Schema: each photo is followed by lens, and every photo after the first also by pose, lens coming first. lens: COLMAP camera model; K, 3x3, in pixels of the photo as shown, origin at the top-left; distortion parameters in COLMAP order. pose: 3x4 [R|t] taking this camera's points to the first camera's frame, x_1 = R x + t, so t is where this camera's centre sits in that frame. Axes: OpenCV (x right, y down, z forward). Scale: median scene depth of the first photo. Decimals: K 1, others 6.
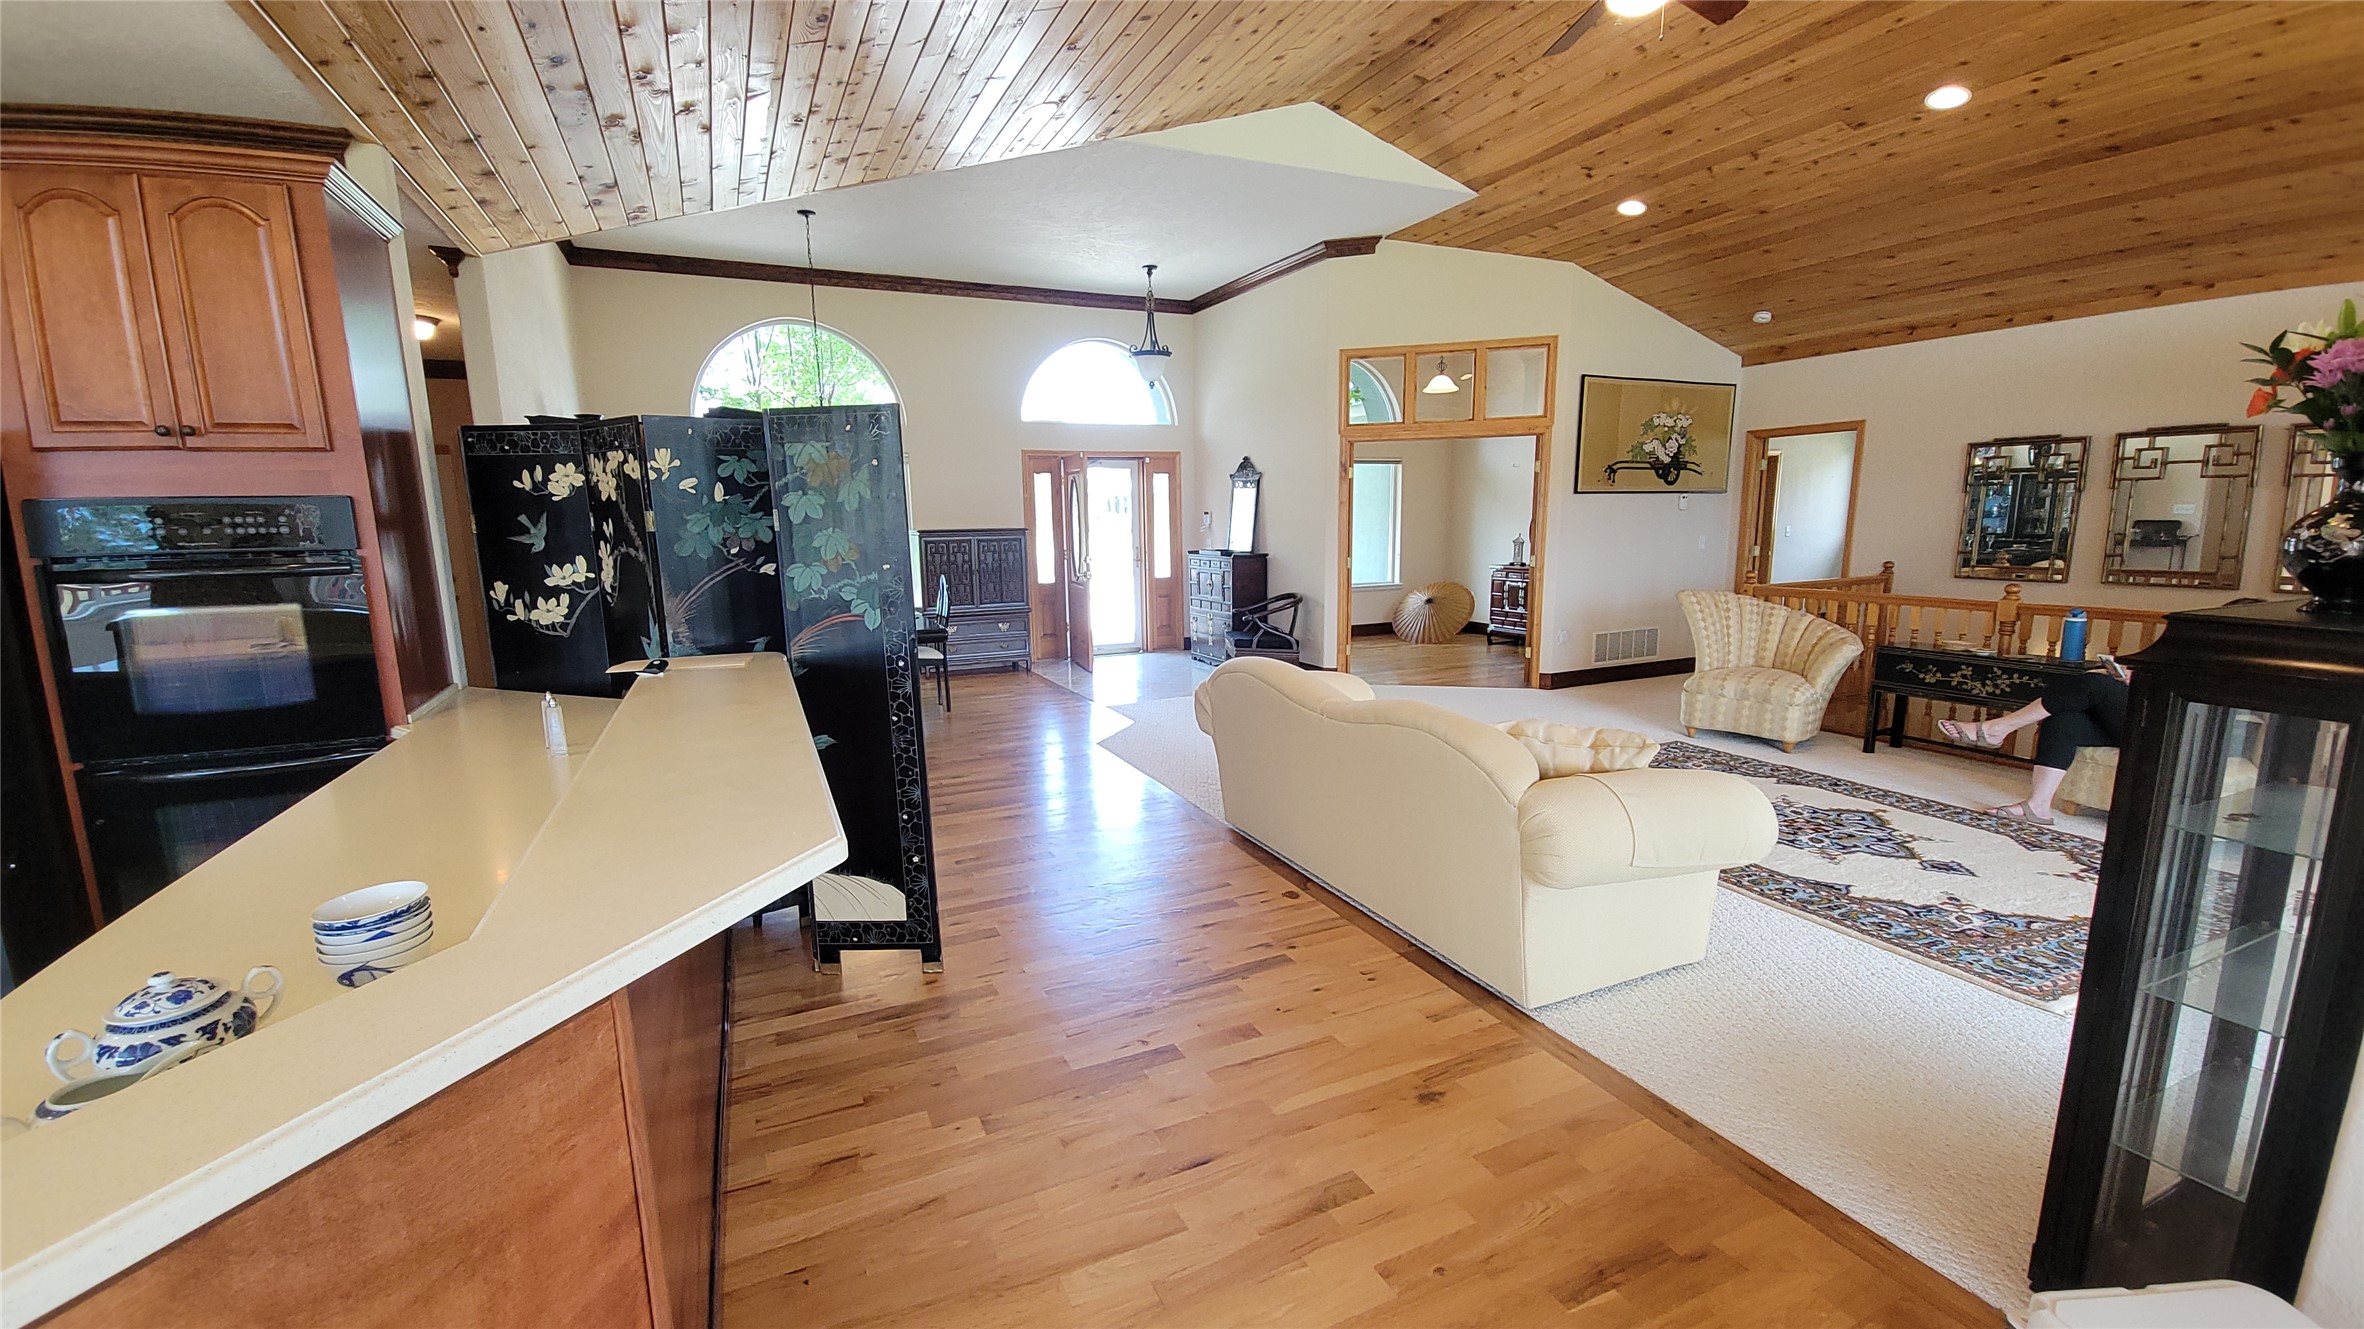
lens RADIAL K [[953.9, 0, 1172.1], [0, 953.9, 672.0], [0, 0, 1]] dist [0.020577, -0.012791]
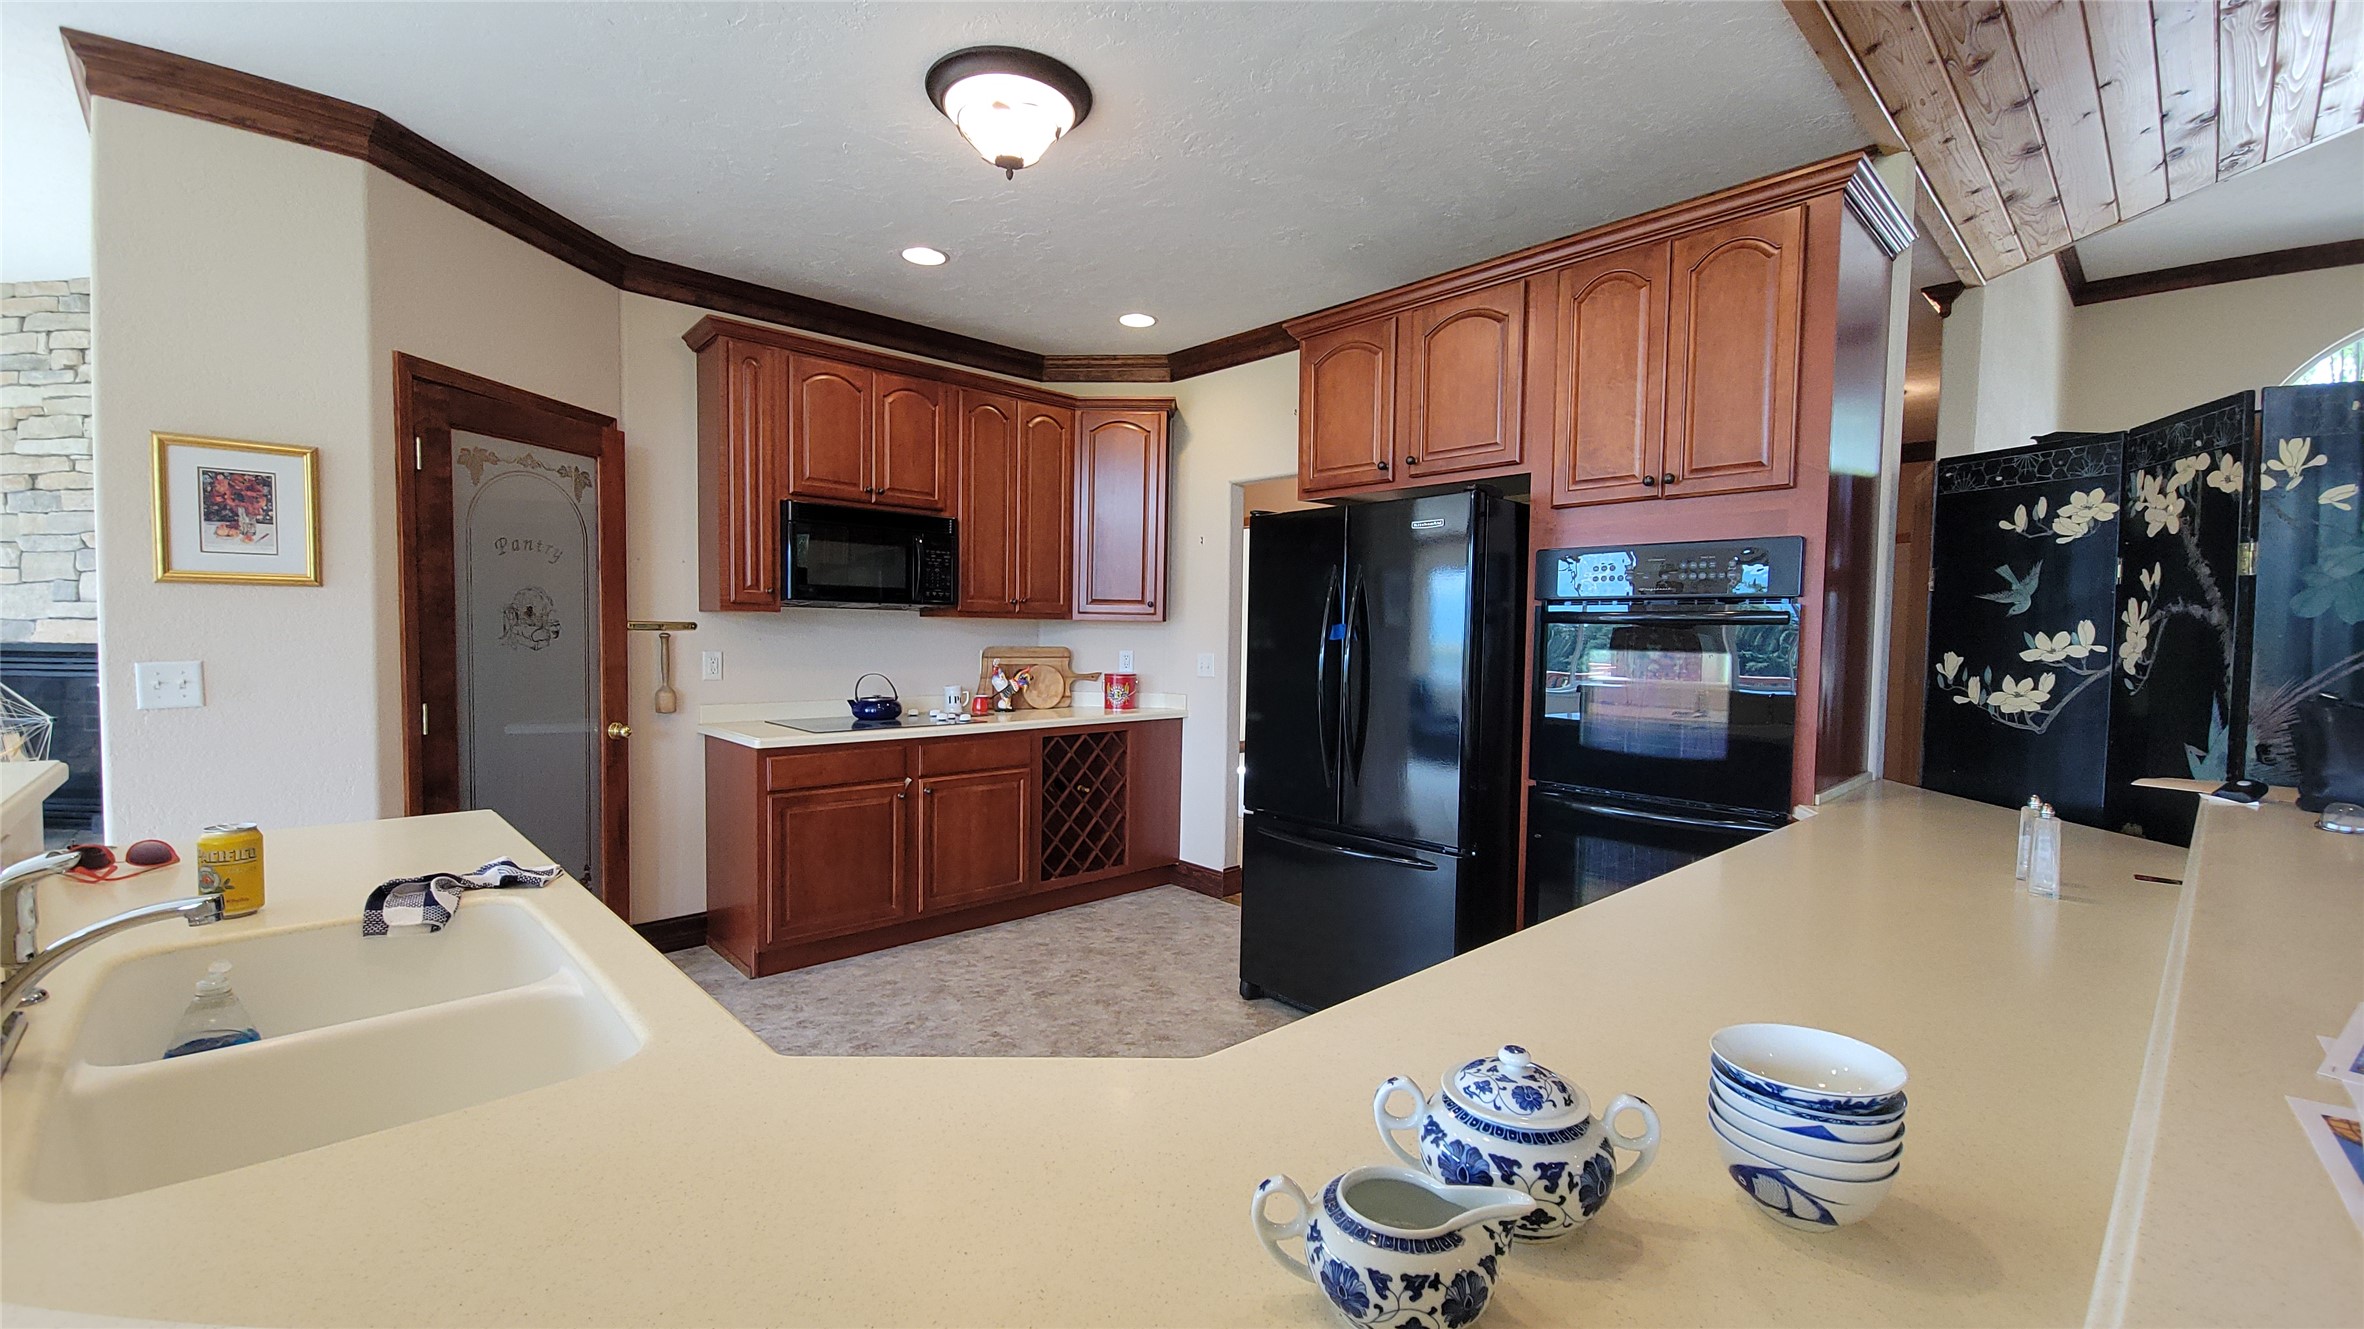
lens RADIAL K [[953.9, 0, 1172.1], [0, 953.9, 672.0], [0, 0, 1]] dist [0.020577, -0.012791]
pose [[0.317416, 0.069294, -0.945751, -0.177957], [-0.185149, 0.982661, 0.009858, 0.032669], [0.930036, 0.171976, 0.324743, 0.177829]]
